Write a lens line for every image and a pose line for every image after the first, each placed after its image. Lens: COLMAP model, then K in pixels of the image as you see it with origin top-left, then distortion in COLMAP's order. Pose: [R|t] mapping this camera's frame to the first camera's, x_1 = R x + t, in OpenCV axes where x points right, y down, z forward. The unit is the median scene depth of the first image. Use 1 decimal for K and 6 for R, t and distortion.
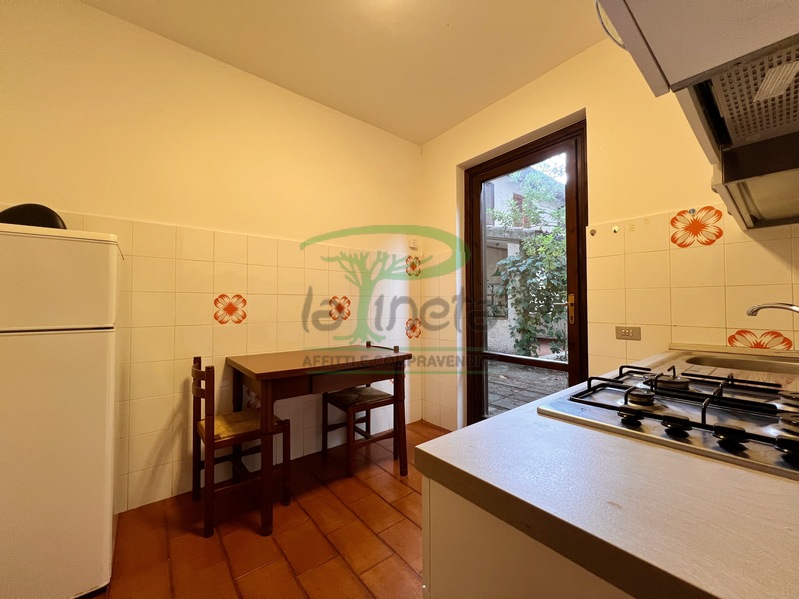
lens RADIAL K [[322.5, 0, 397.0], [0, 322.5, 300.9], [0, 0, 1]] dist [-0.005782, 0.001427]
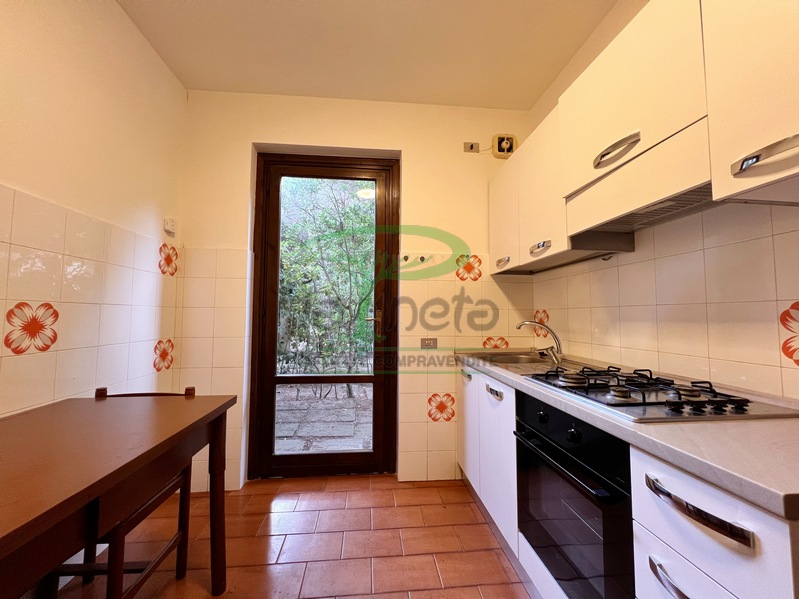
lens RADIAL K [[322.5, 0, 399.7], [0, 322.5, 299.5], [0, 0, 1]] dist [-0.005782, 0.001427]
pose [[0.543070, 0.046190, 0.838416, -0.277186], [-0.020832, 0.998920, -0.041539, -0.011086], [-0.839429, 0.005093, 0.543446, 0.284540]]
